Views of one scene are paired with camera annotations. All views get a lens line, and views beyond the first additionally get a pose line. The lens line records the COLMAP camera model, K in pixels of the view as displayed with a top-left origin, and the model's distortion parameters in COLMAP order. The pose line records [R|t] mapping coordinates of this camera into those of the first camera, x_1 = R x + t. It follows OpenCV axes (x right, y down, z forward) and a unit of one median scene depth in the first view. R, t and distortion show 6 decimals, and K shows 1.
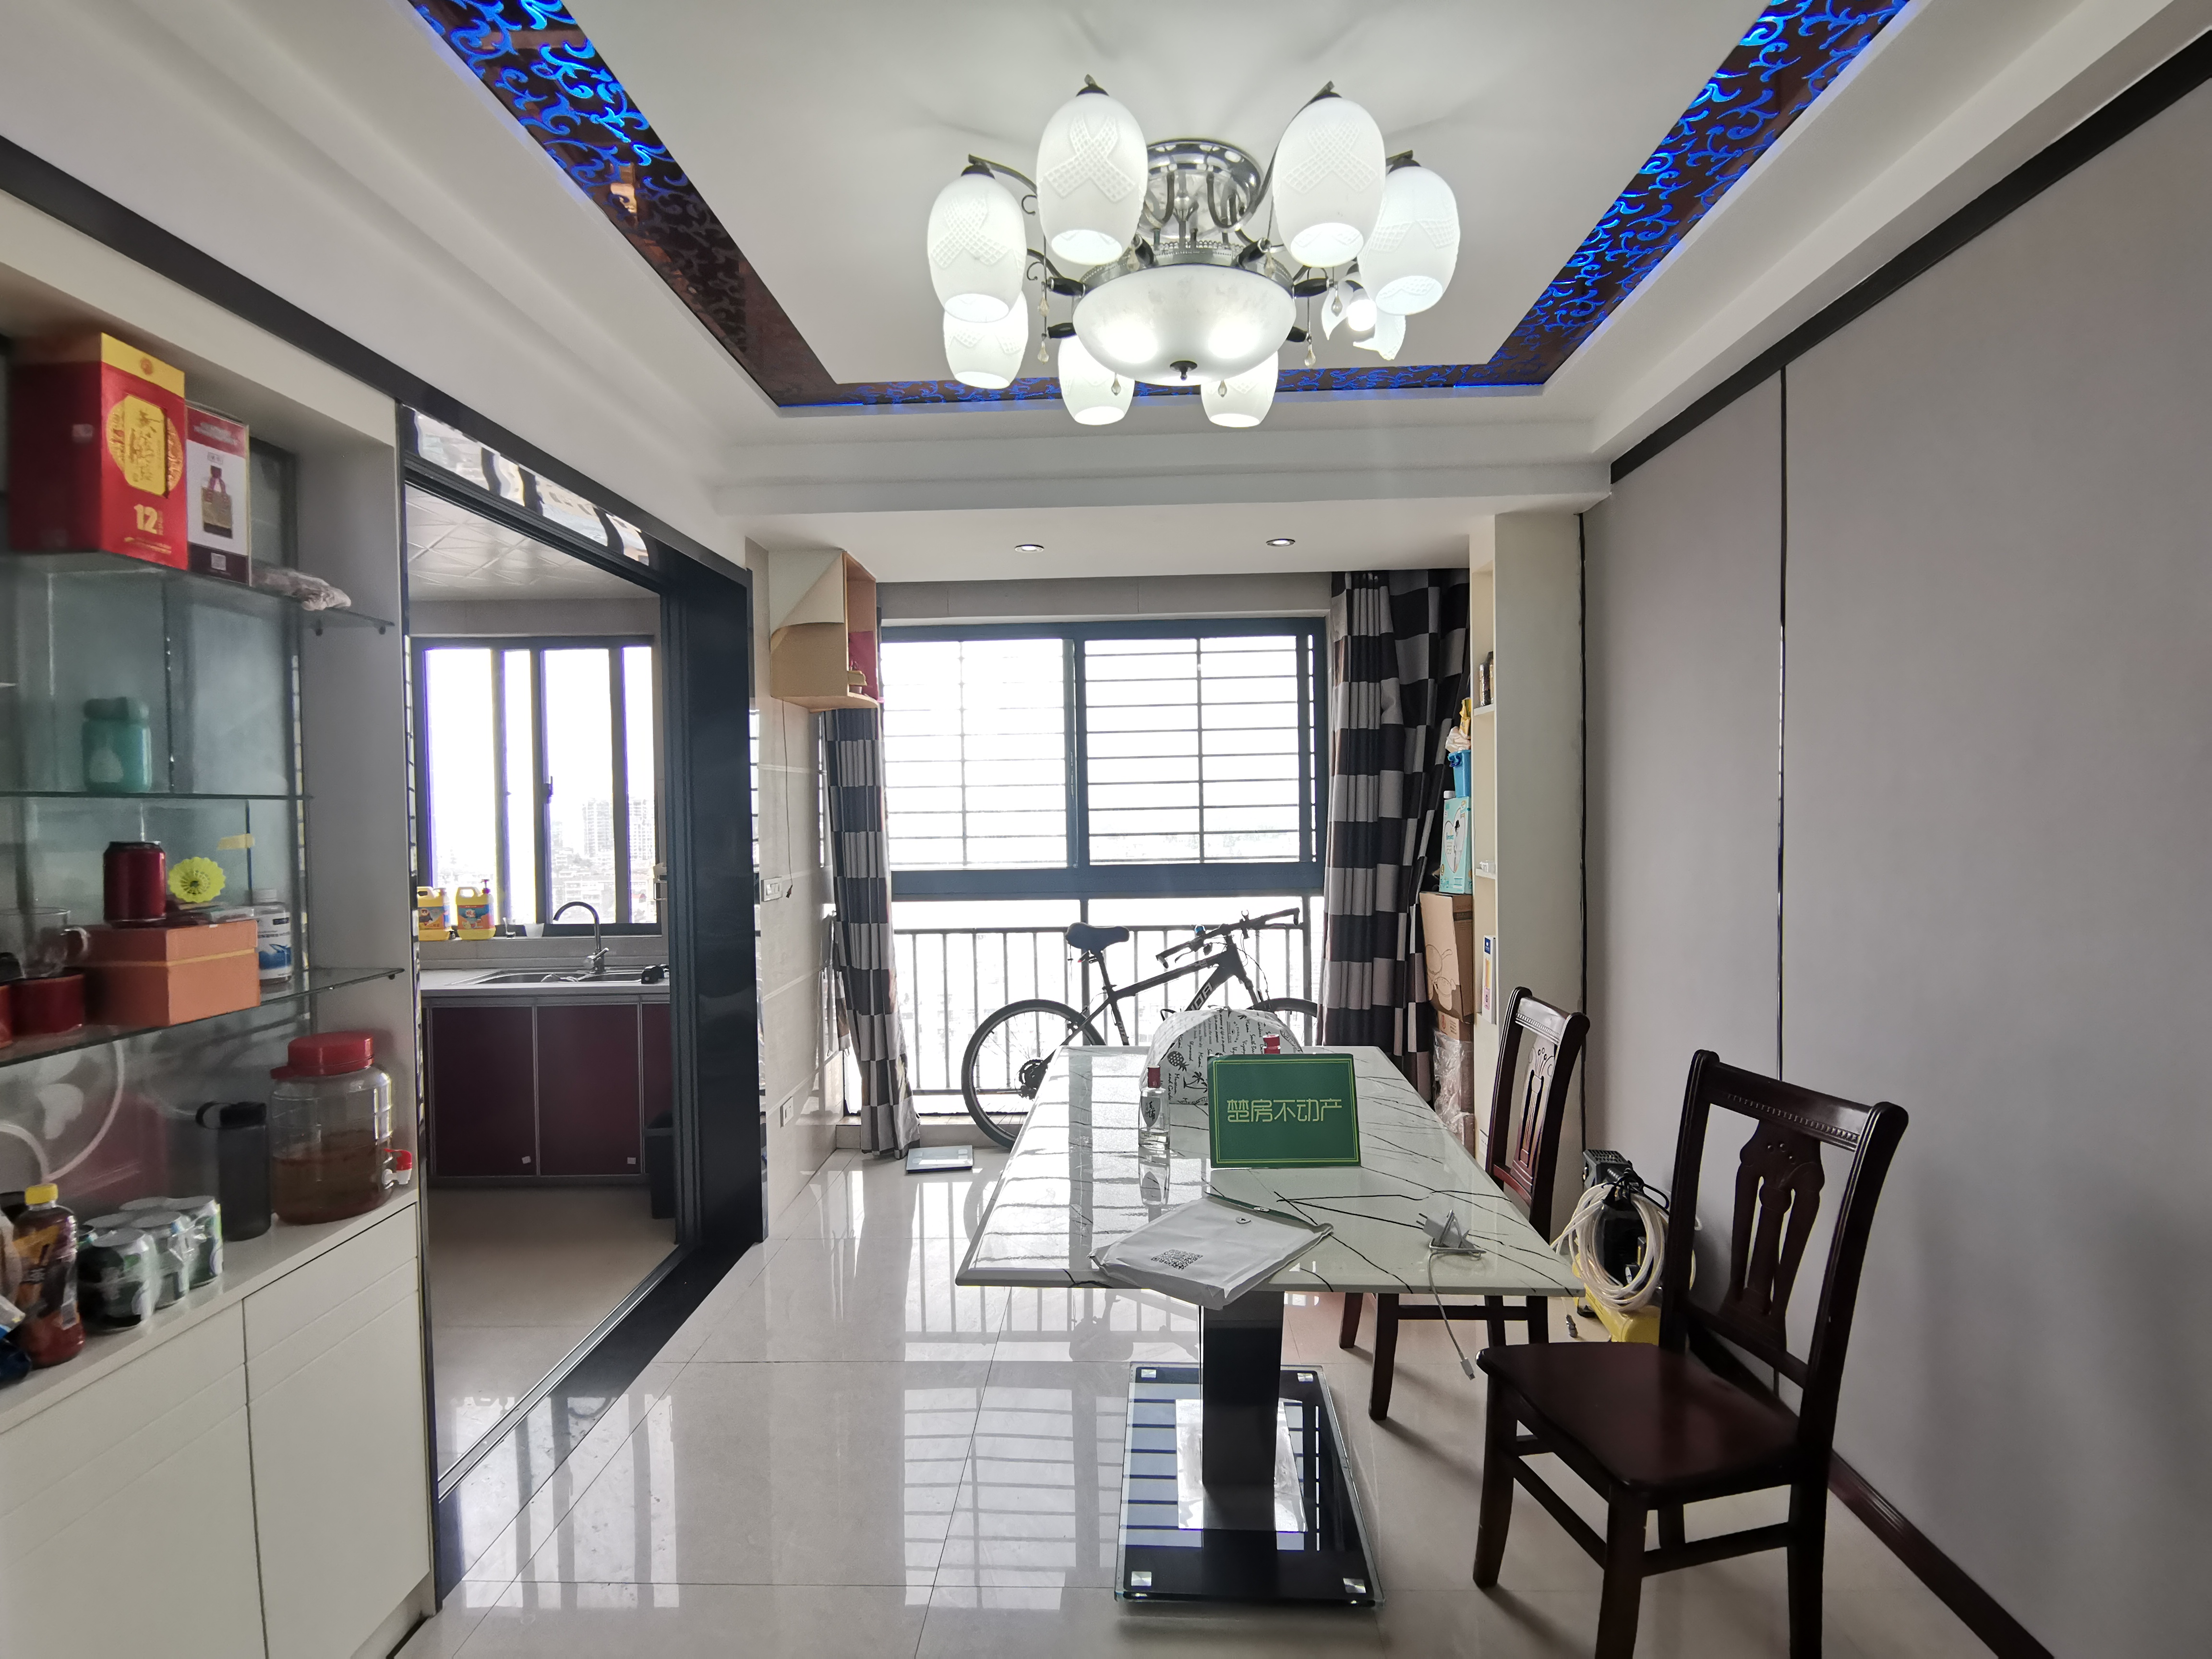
lens RADIAL K [[1080.3, 0, 1115.4], [0, 1080.3, 832.2], [0, 0, 1]] dist [0.008521, -0.011272]
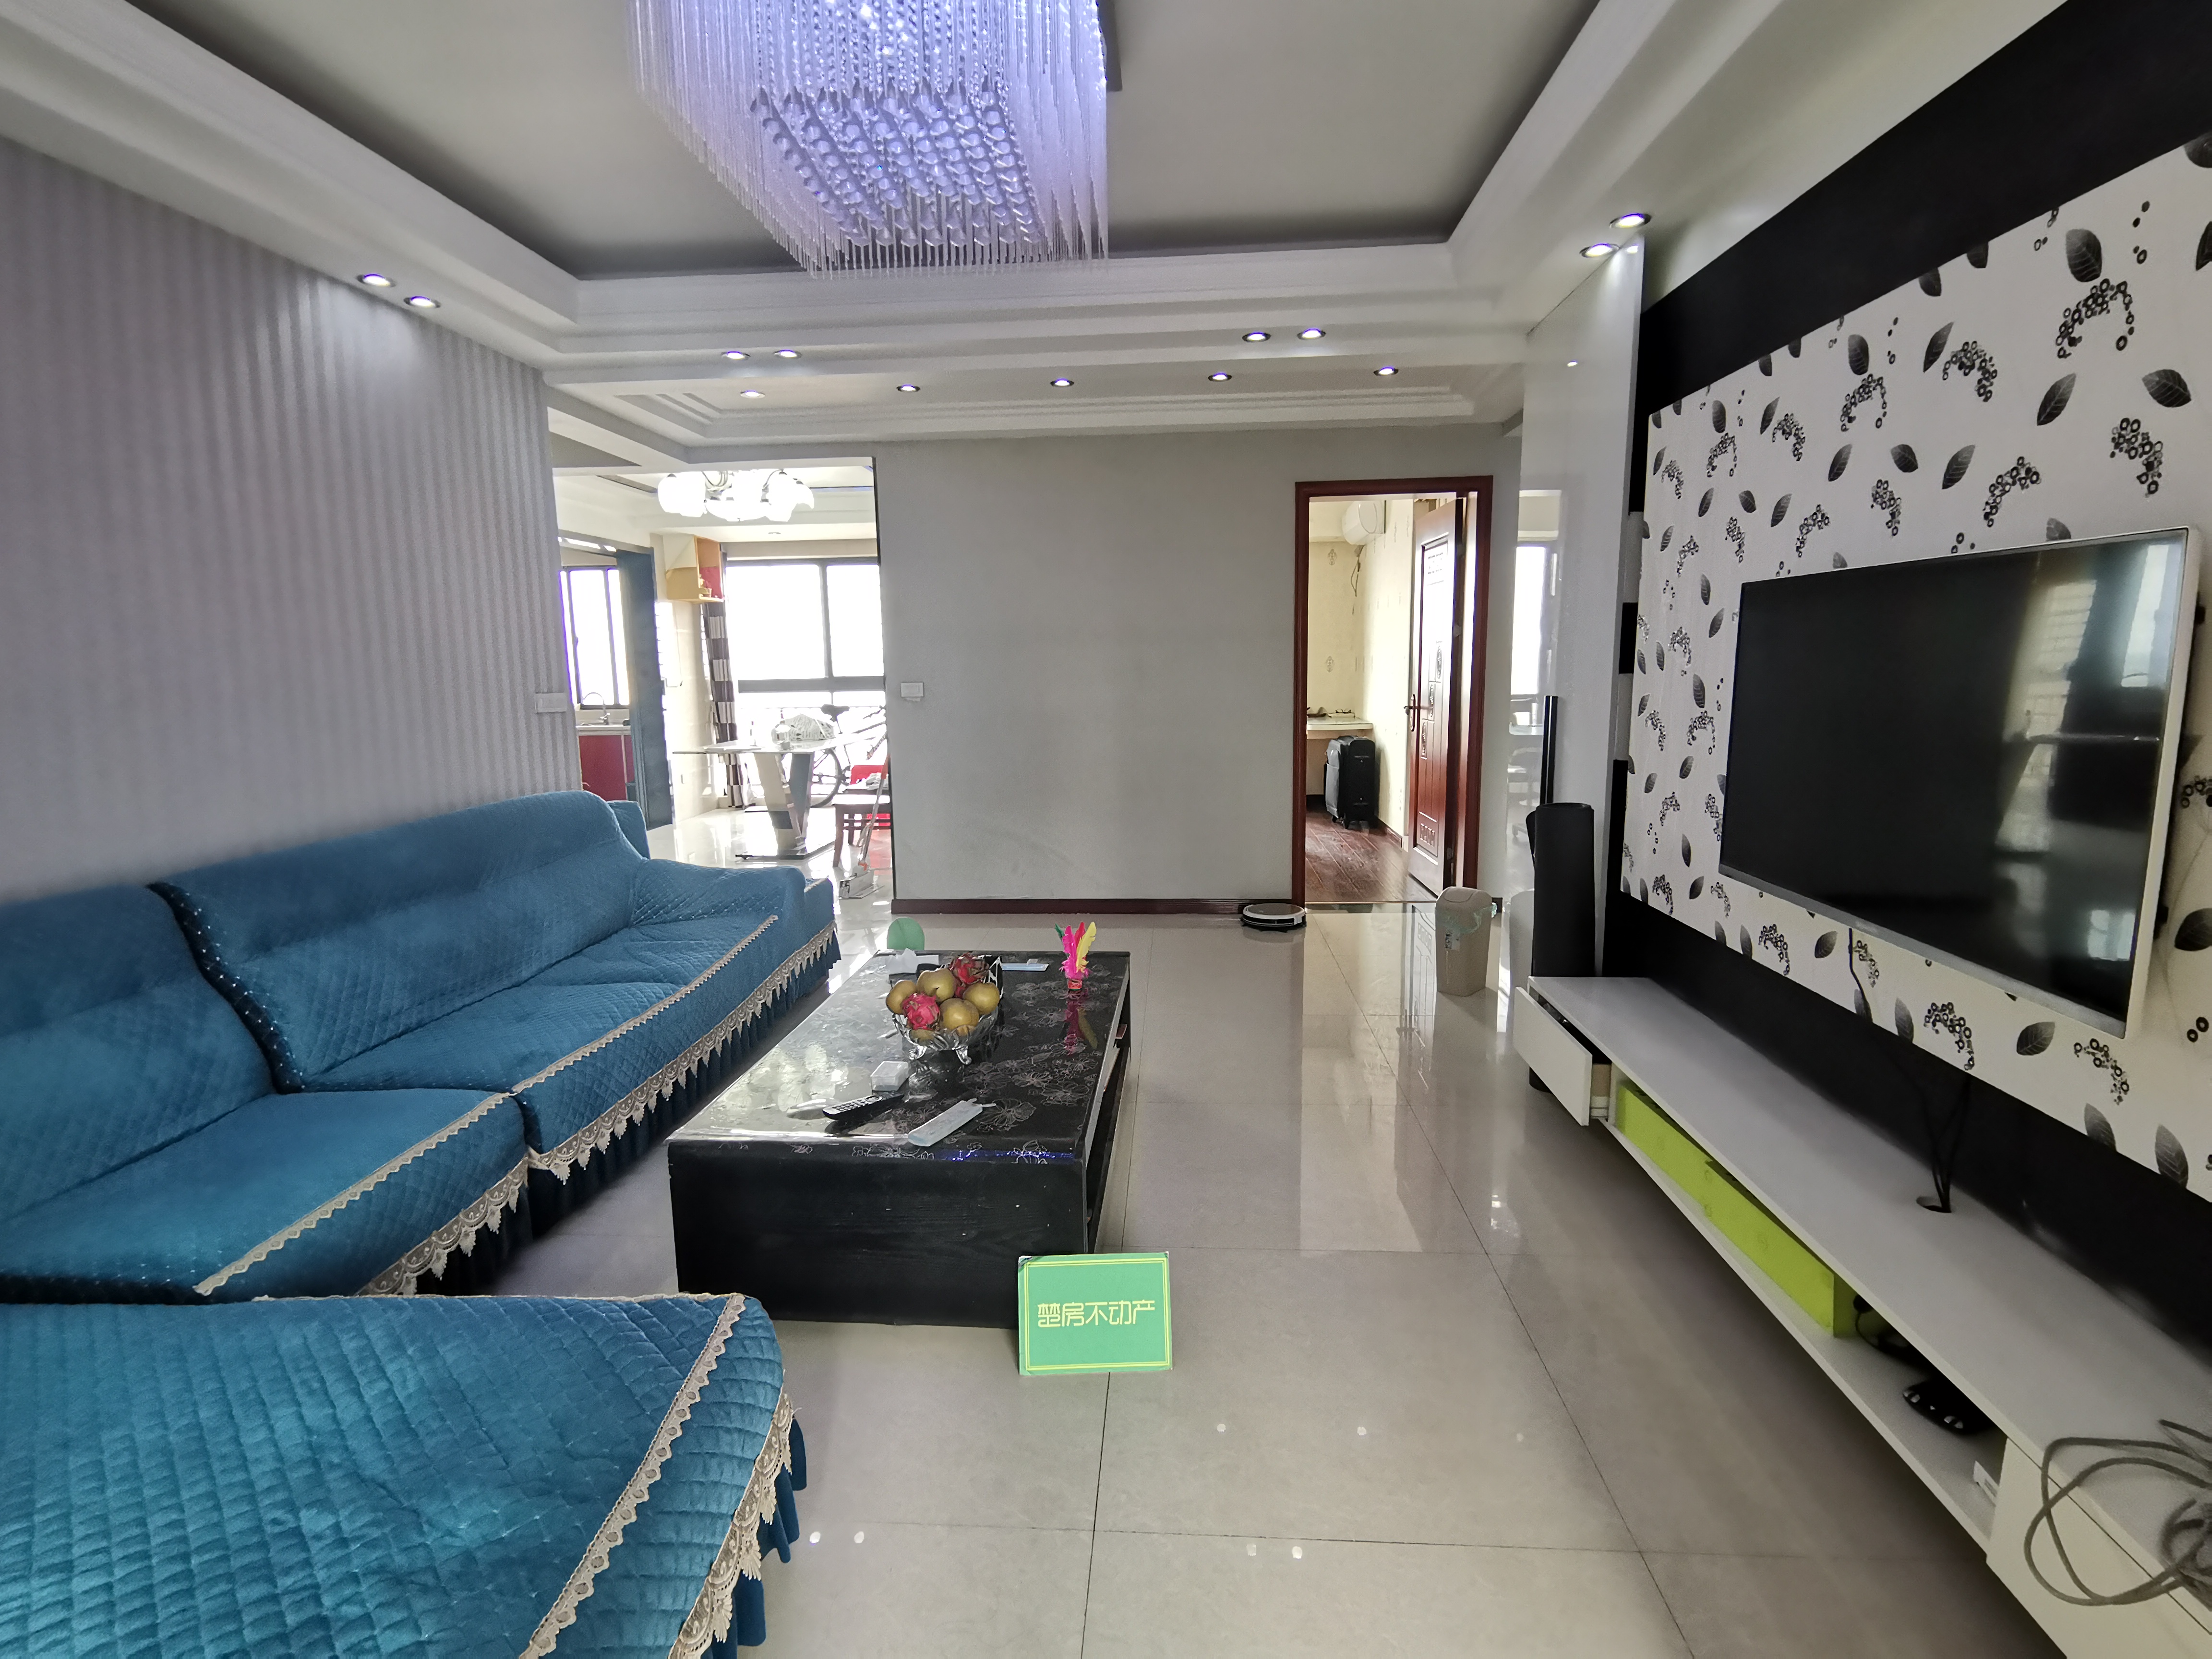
lens RADIAL K [[1080.3, 0, 1097.5], [0, 1080.3, 825.7], [0, 0, 1]] dist [0.008521, -0.011272]
pose [[0.998967, -0.004985, -0.045158, 0.606986], [0.010498, 0.992389, 0.122694, 0.069571], [0.044203, -0.123042, 0.991417, -1.137797]]
